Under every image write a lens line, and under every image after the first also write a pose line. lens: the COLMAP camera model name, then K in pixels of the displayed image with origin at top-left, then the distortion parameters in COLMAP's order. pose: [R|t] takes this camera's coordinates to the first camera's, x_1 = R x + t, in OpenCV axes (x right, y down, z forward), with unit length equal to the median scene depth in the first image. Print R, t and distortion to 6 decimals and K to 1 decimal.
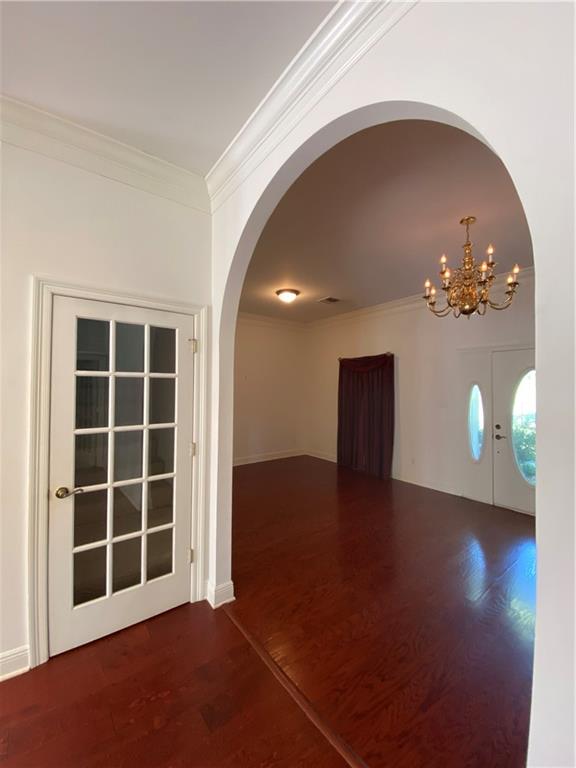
lens RADIAL K [[312.2, 0, 296.3], [0, 312.2, 381.1], [0, 0, 1]] dist [0.003508, -0.011728]
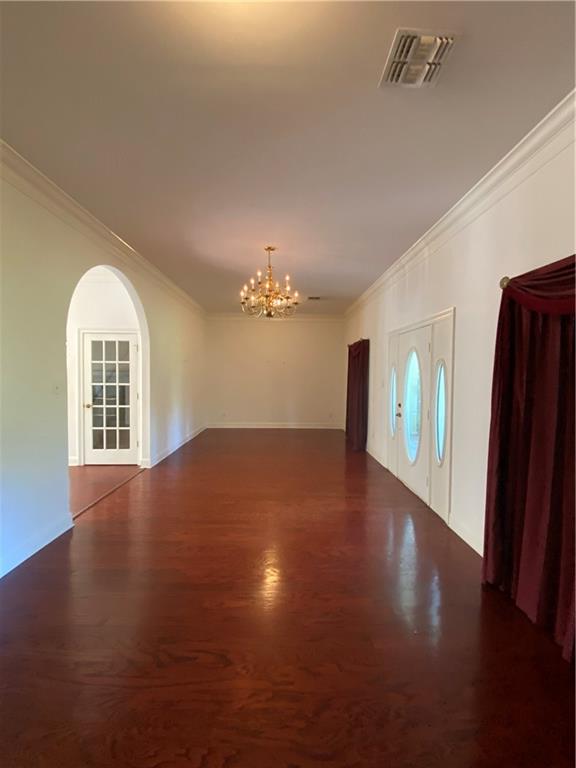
lens RADIAL K [[312.2, 0, 292.4], [0, 312.2, 384.2], [0, 0, 1]] dist [0.003508, -0.011728]
pose [[0.807752, 0.019504, -0.589199, 2.123616], [0.008412, 0.998970, 0.044600, 0.056220], [0.589462, -0.040982, 0.806756, -0.132354]]
